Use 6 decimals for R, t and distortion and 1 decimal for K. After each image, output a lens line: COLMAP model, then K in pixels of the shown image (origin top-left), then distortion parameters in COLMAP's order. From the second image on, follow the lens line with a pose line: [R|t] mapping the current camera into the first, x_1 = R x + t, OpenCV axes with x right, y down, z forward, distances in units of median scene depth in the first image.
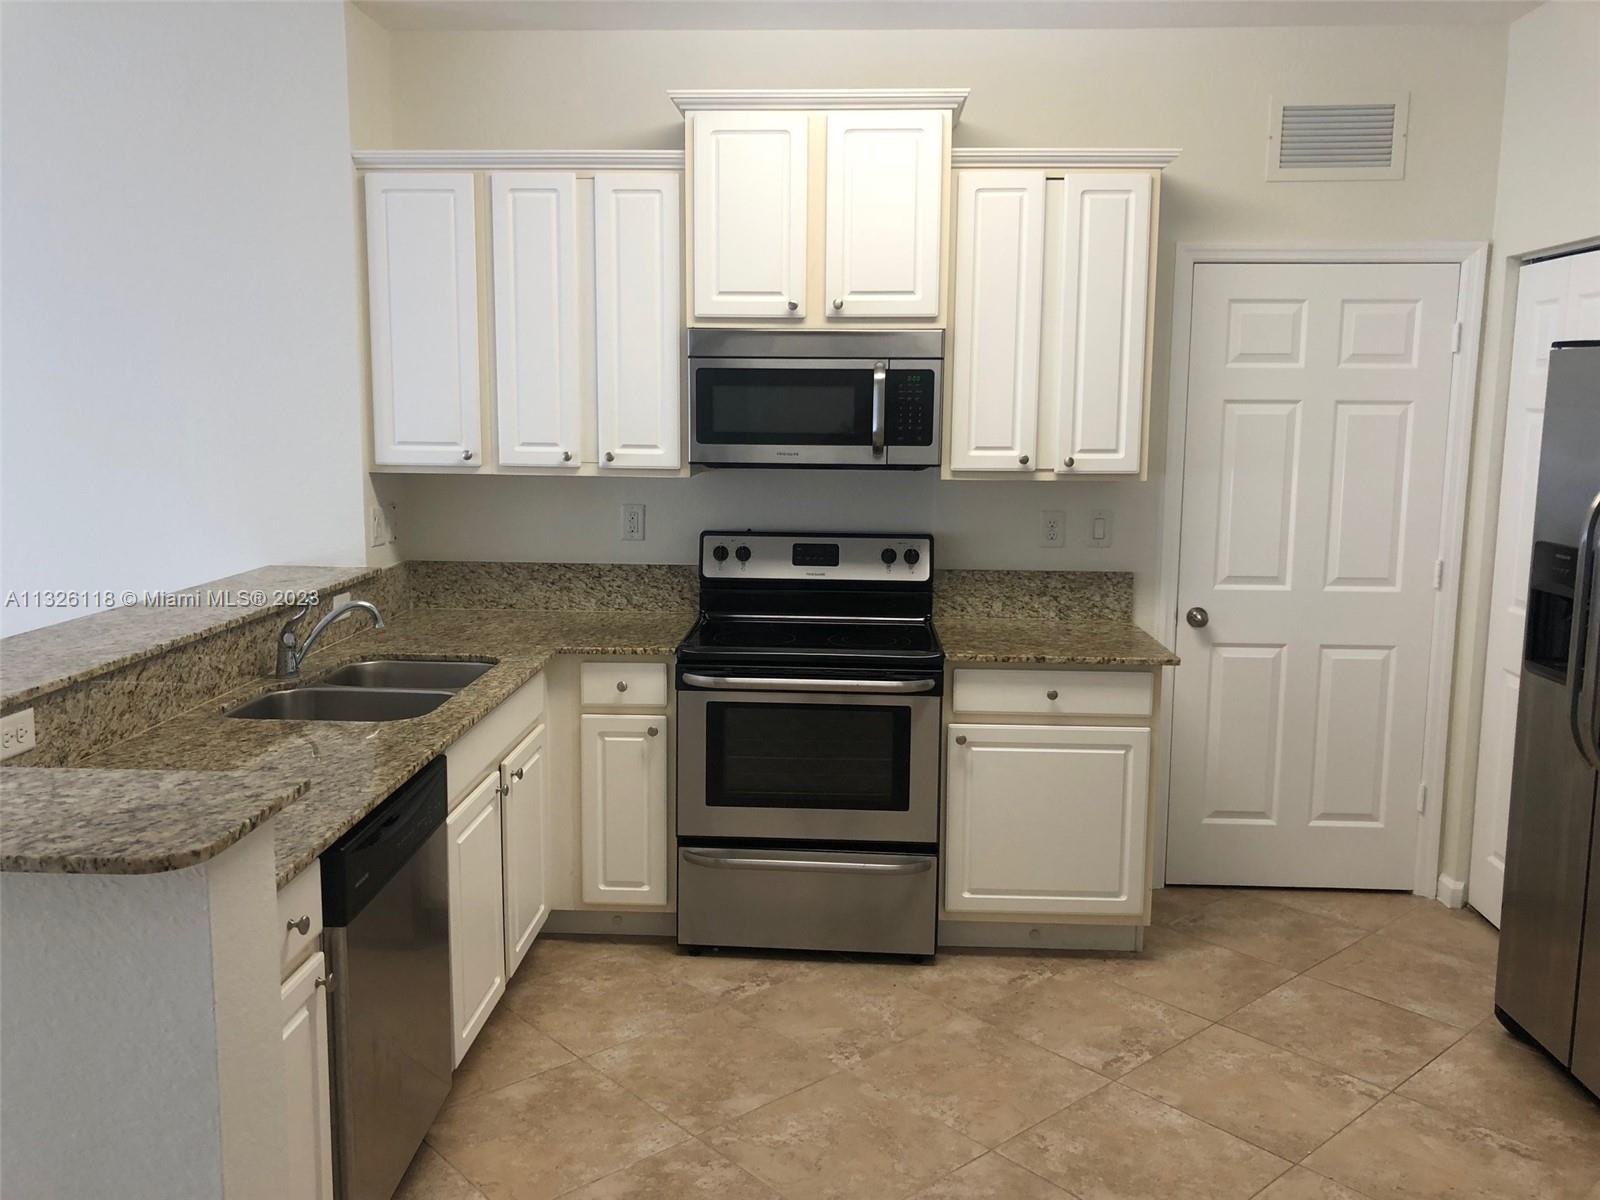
lens RADIAL K [[1306.3, 0, 774.6], [0, 1306.3, 594.3], [0, 0, 1]] dist [0.023494, -0.001981]
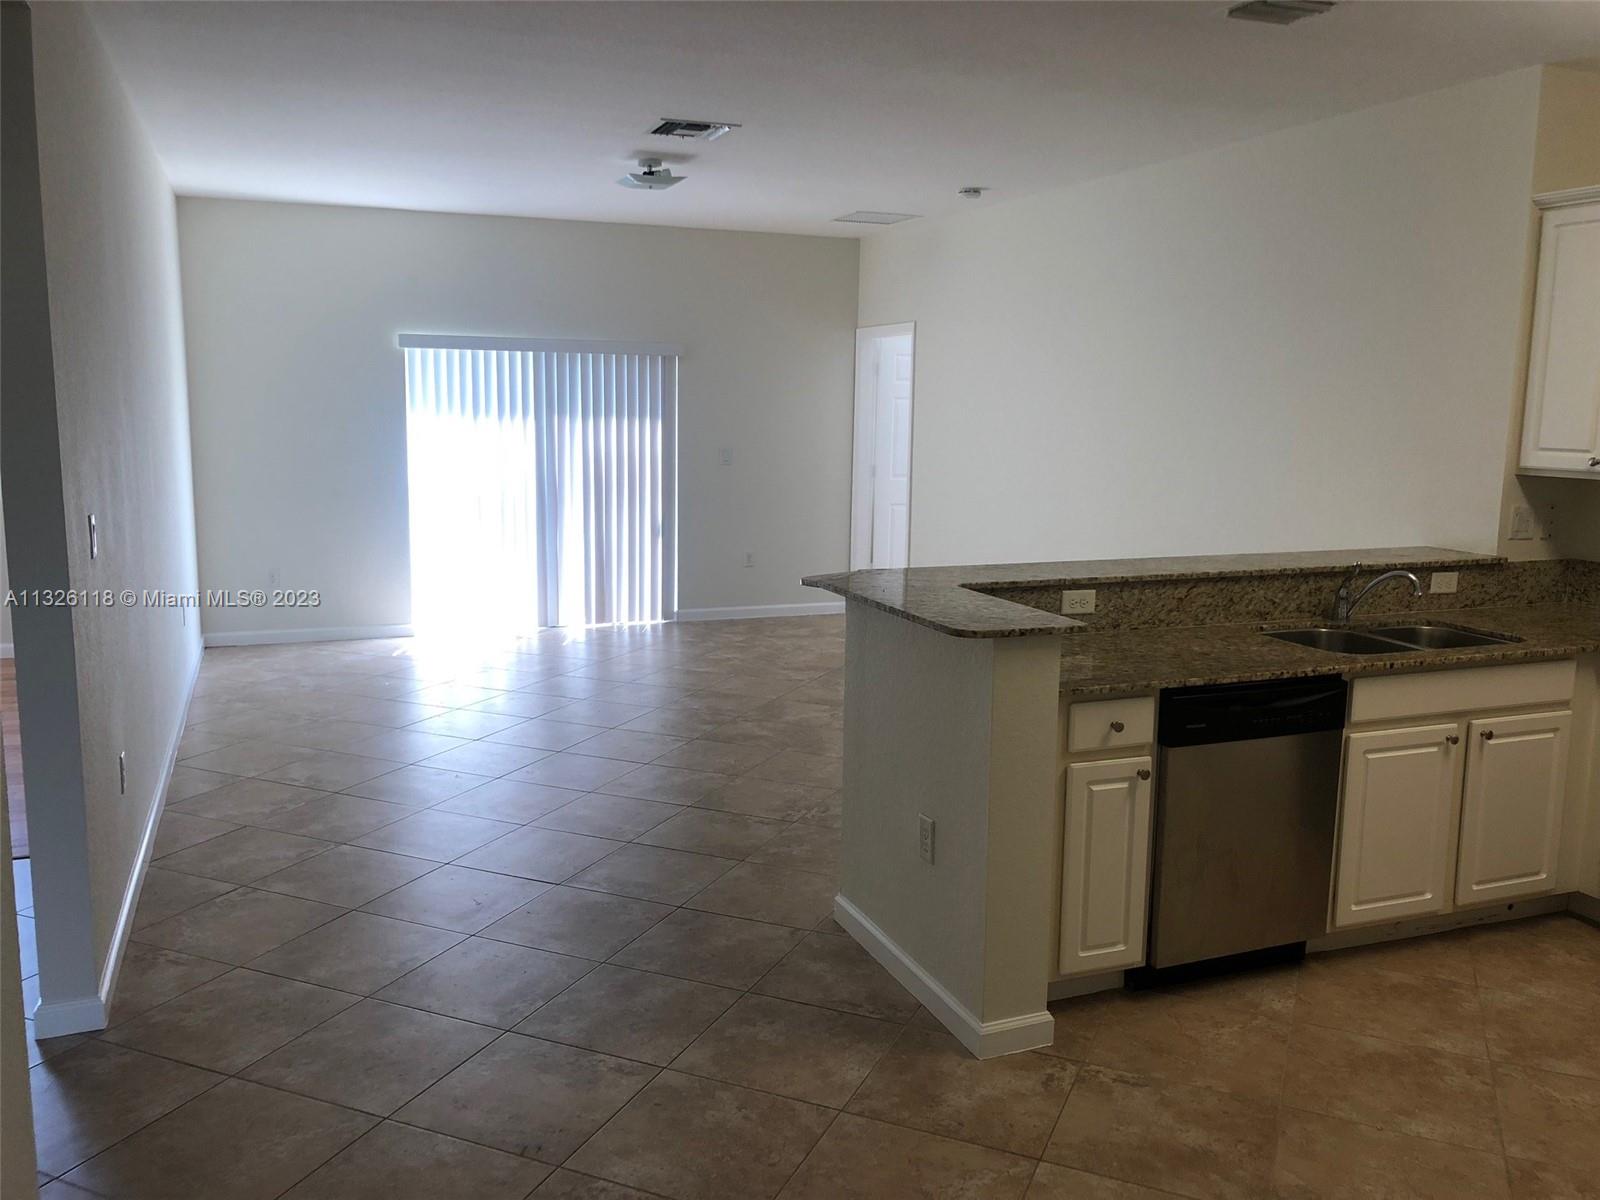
lens RADIAL K [[1322.5, 0, 804.3], [0, 1322.5, 580.5], [0, 0, 1]] dist [0.012328, 0.004534]
pose [[0.428371, 0.122442, -0.895269, 0.497359], [-0.139035, 0.987910, 0.068586, 0.005784], [0.892842, 0.095093, 0.440215, -0.055977]]
